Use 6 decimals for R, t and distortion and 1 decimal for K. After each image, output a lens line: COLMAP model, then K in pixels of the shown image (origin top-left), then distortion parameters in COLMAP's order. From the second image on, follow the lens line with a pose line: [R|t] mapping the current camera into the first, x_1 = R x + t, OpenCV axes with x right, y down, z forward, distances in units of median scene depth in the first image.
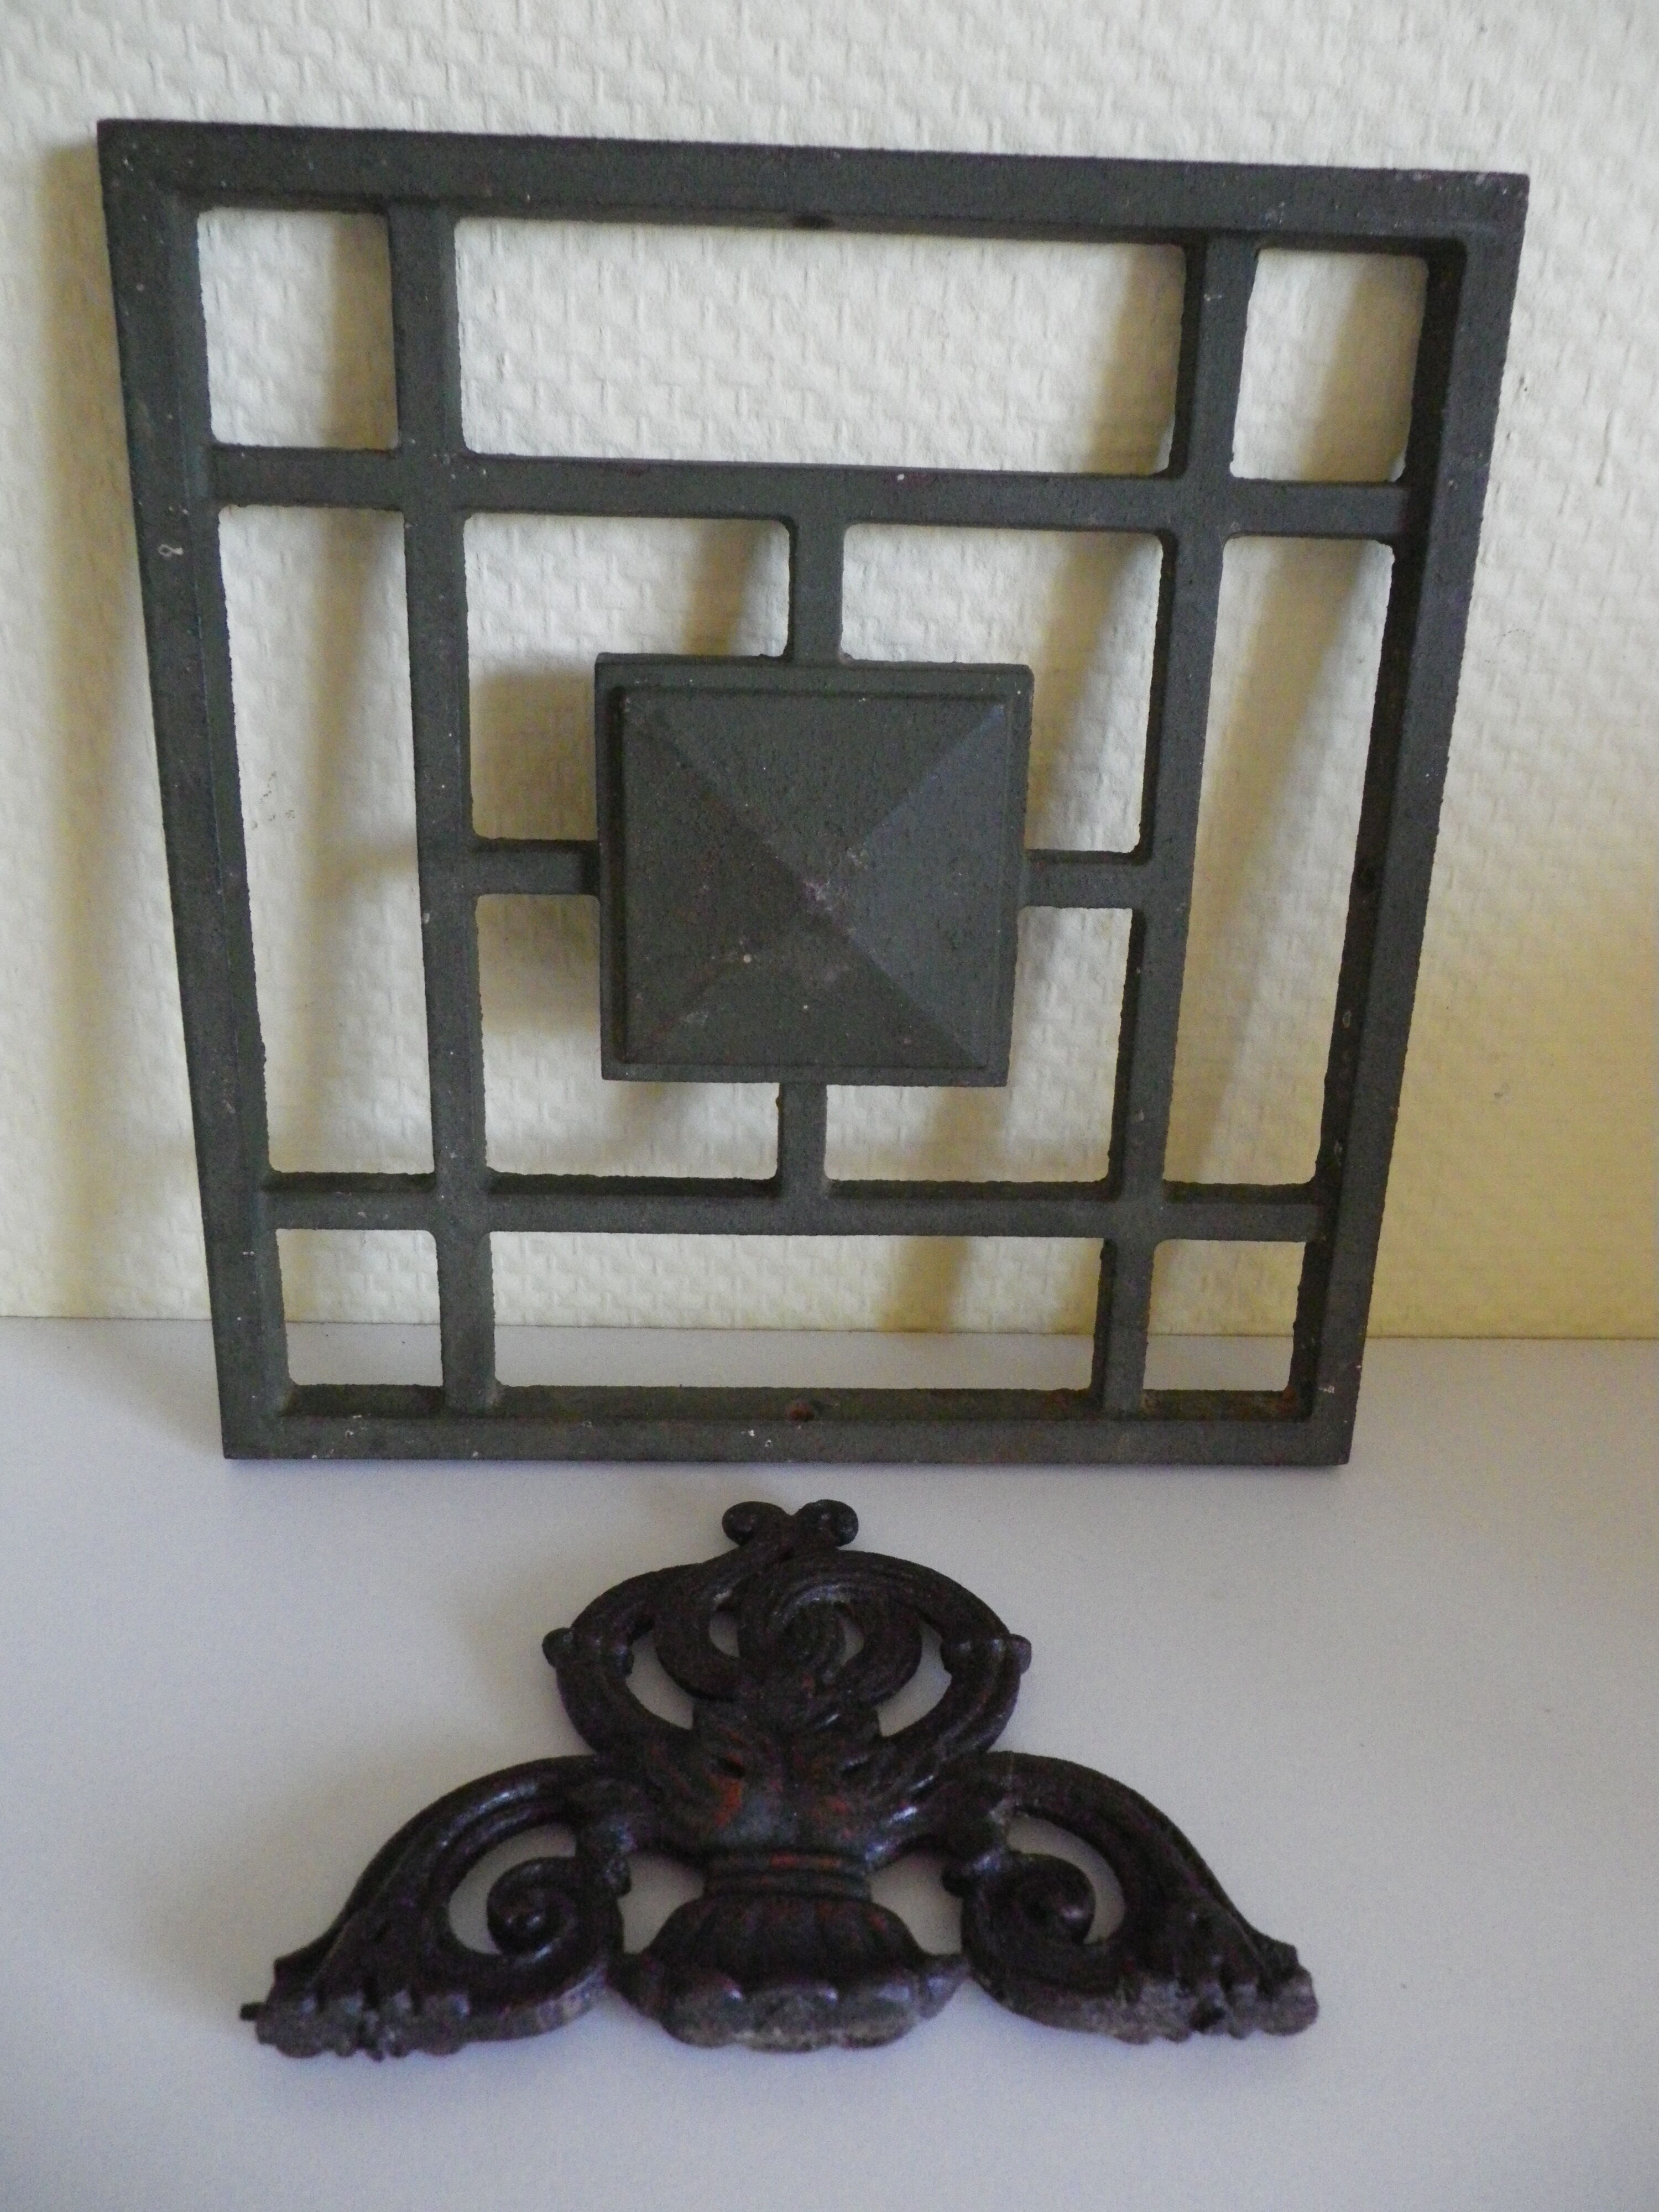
lens RADIAL K [[1748.3, 0, 829.5], [0, 1748.3, 1106.0], [0, 0, 1]] dist [-0.007280, 0.004663]
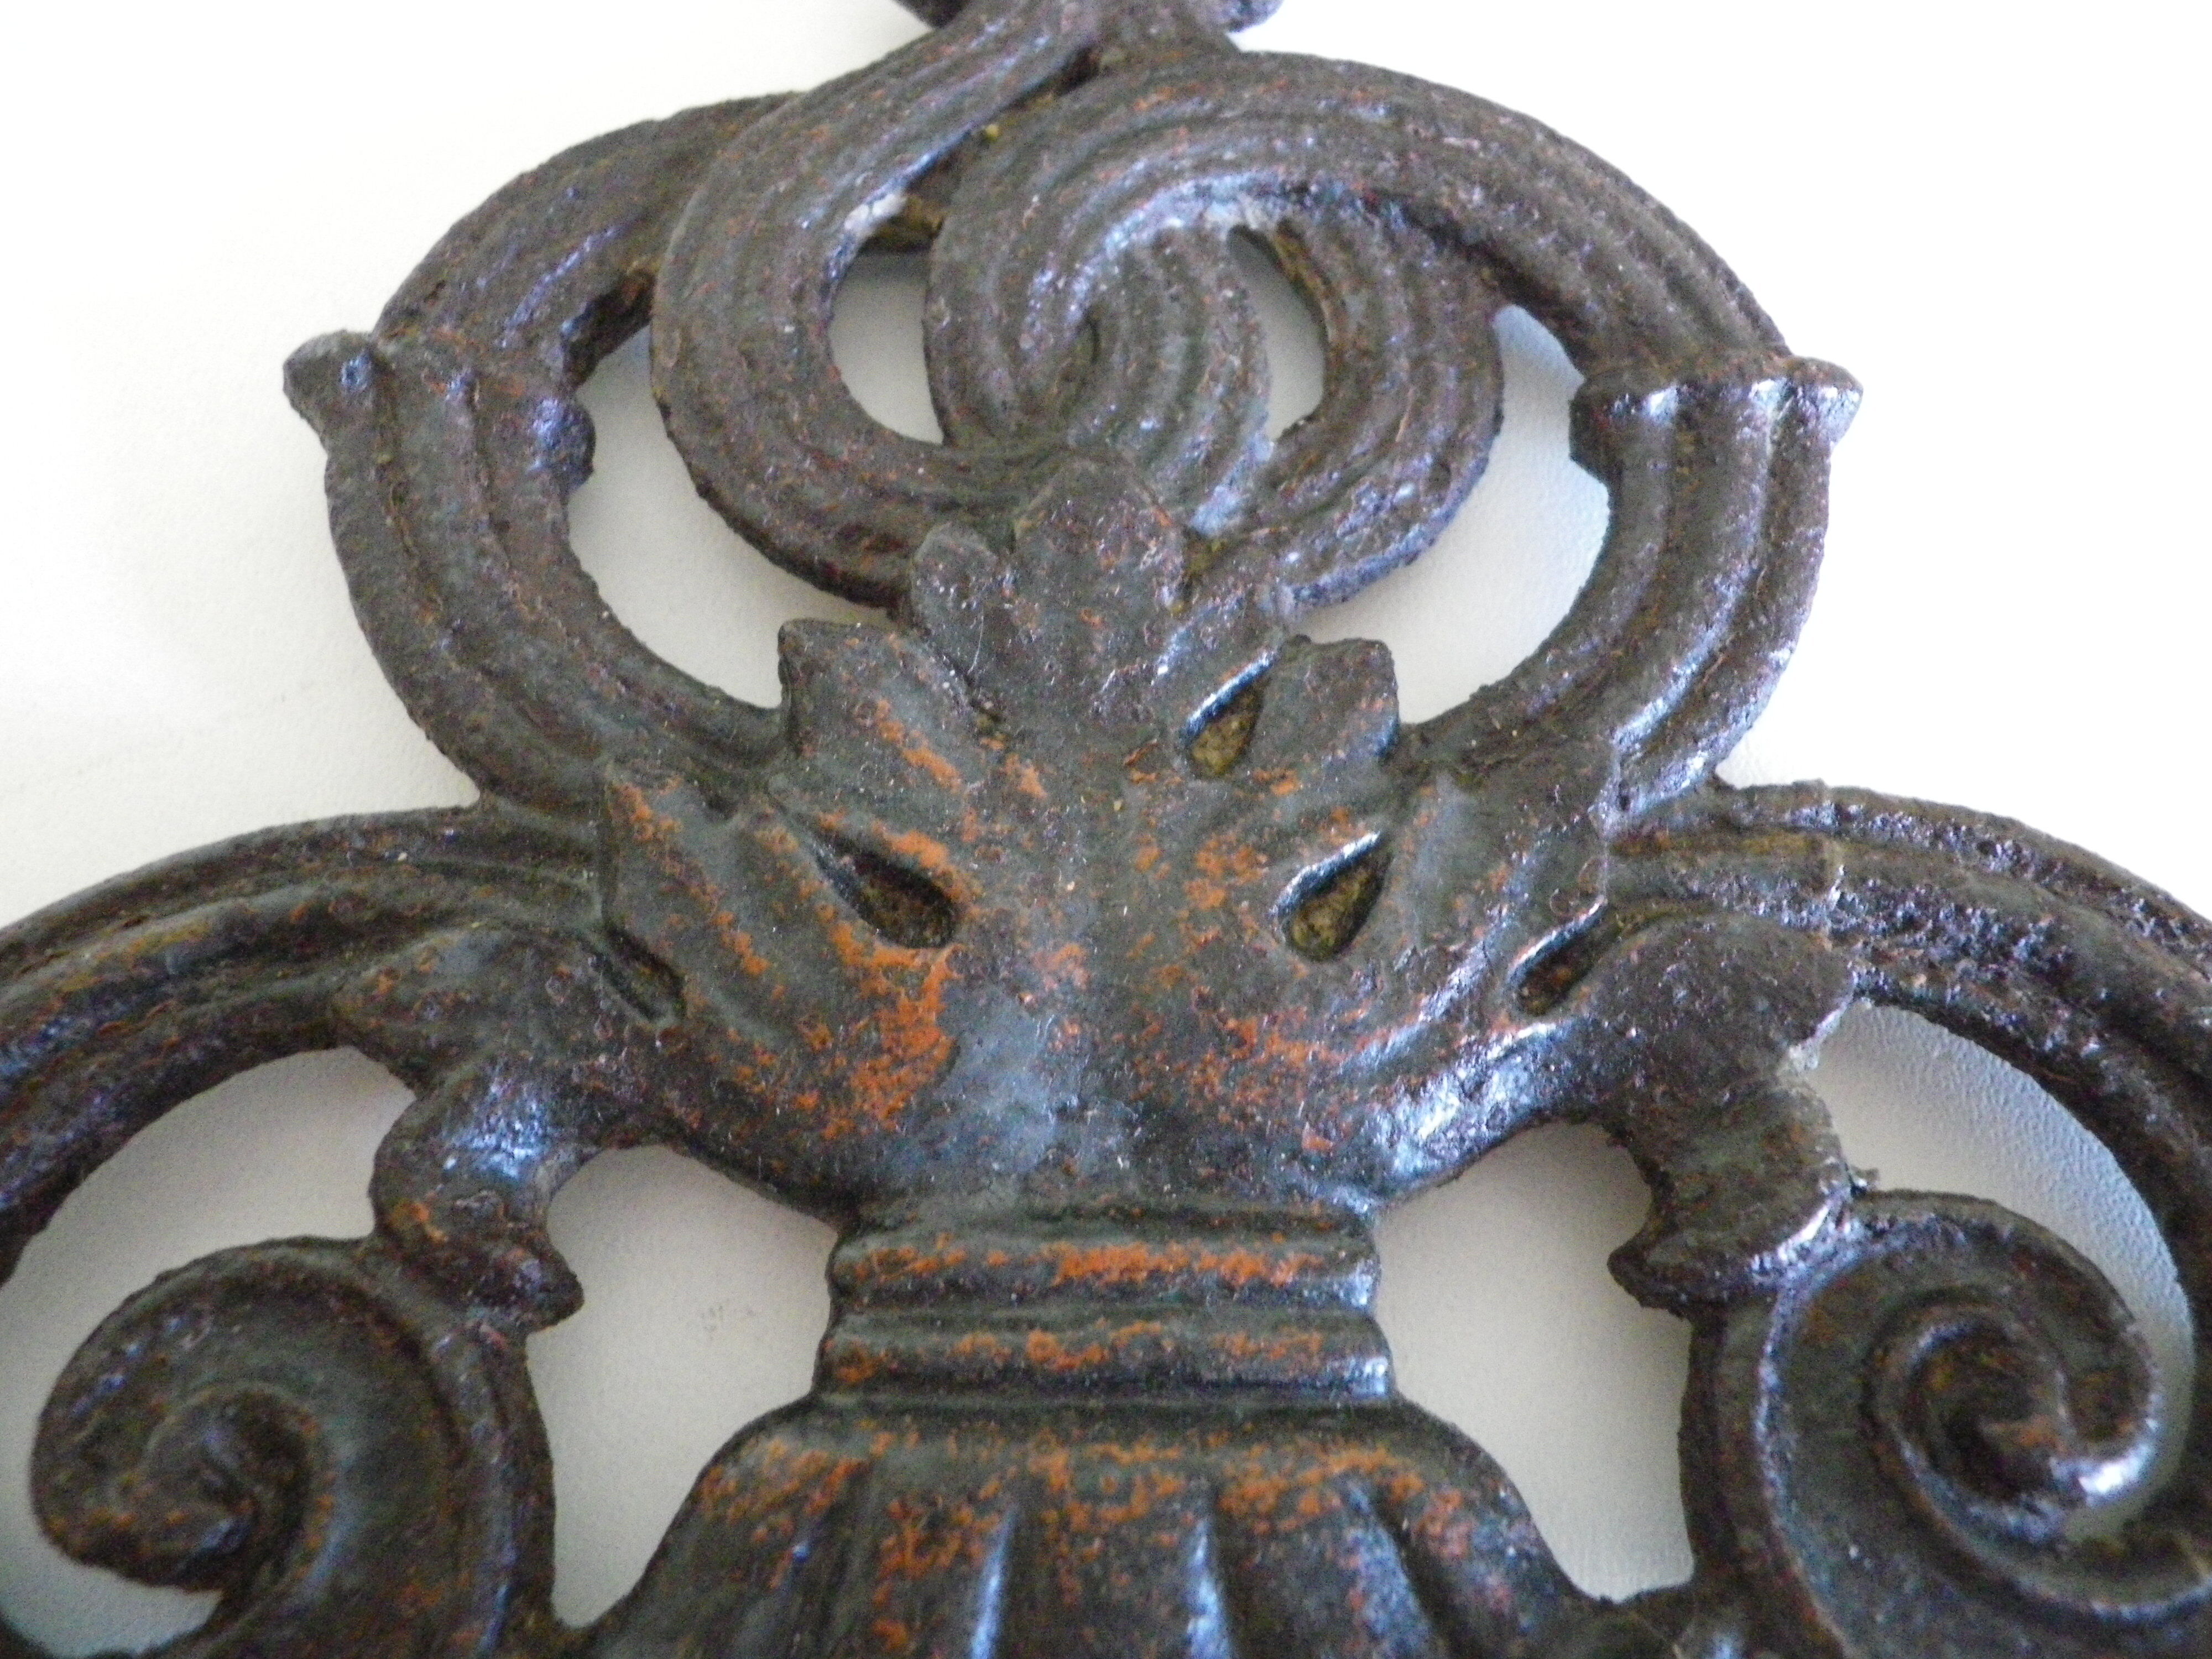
lens RADIAL K [[1748.3, 0, 1106.0], [0, 1748.3, 829.5], [0, 0, 1]] dist [-0.007280, 0.004663]
pose [[0.999882, 0.004113, 0.014777, -0.027460], [-0.012792, 0.755167, 0.655407, 0.181728], [-0.008464, -0.655519, 0.755131, 0.790500]]
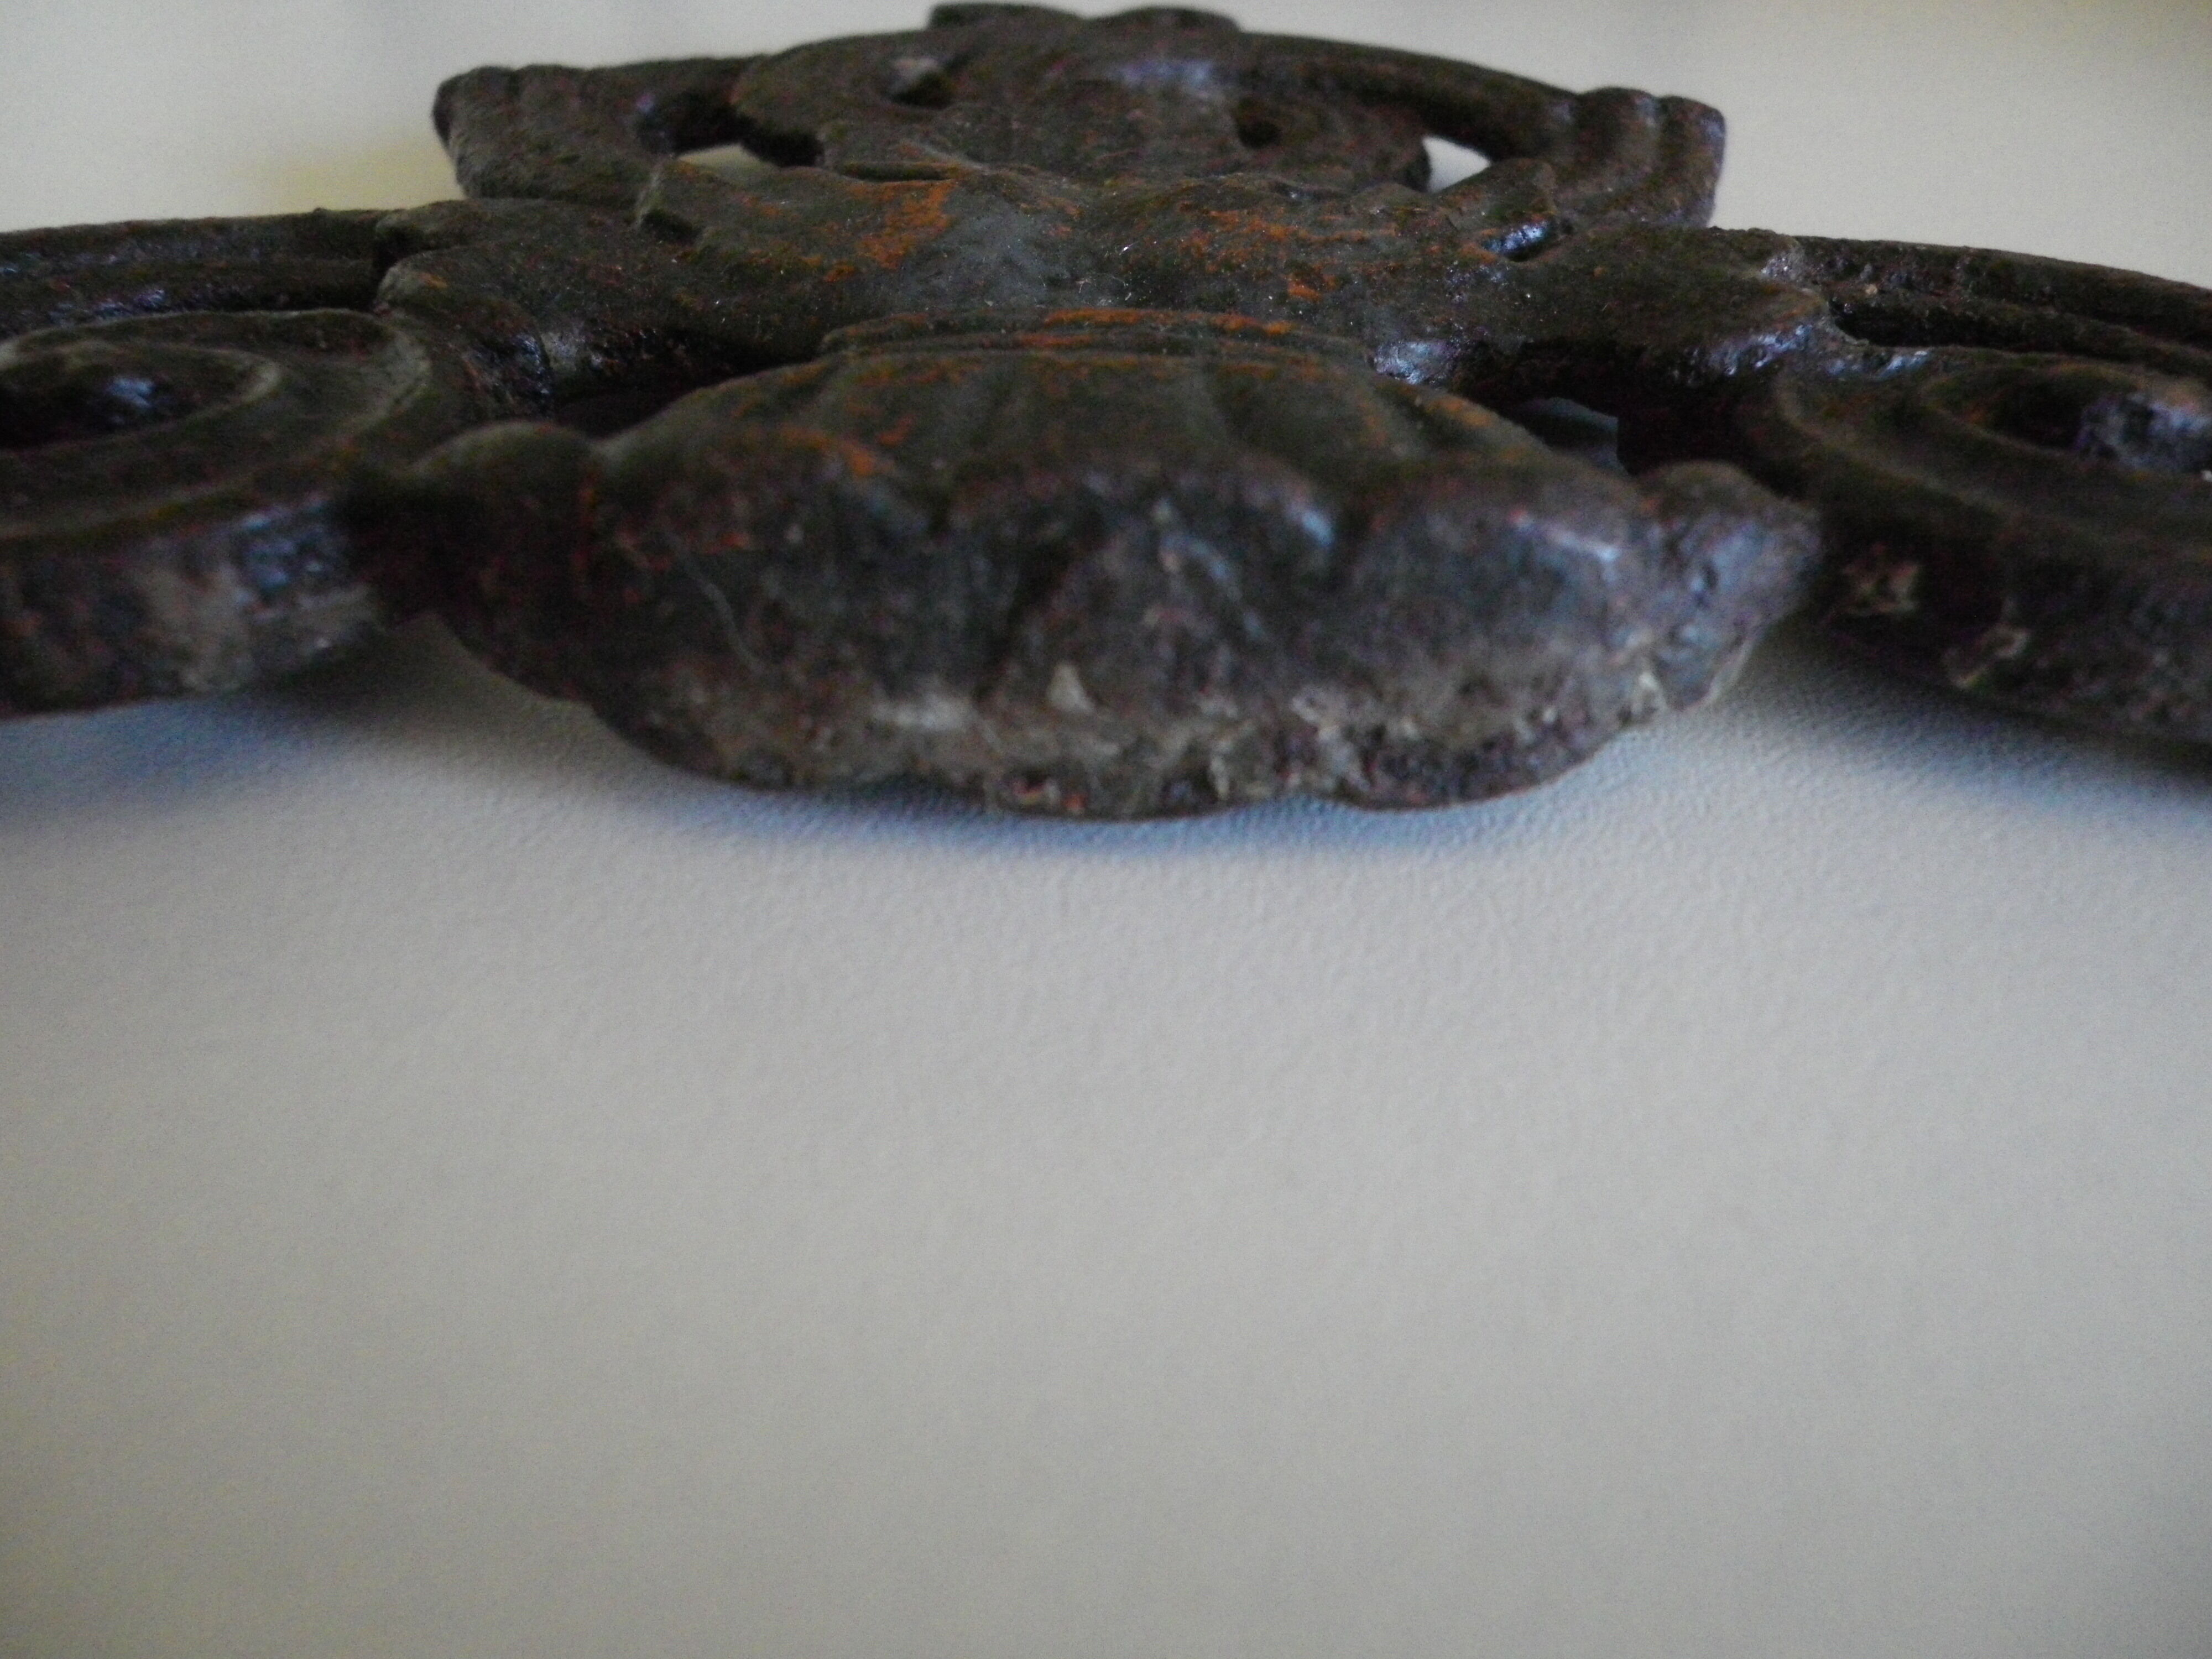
lens RADIAL K [[1748.3, 0, 1106.0], [0, 1748.3, 829.5], [0, 0, 1]] dist [-0.007280, 0.004663]
pose [[0.999969, -0.007053, -0.003498, -0.021250], [0.007395, 0.993897, 0.110062, 0.459456], [0.002701, -0.110085, 0.993919, 0.673975]]
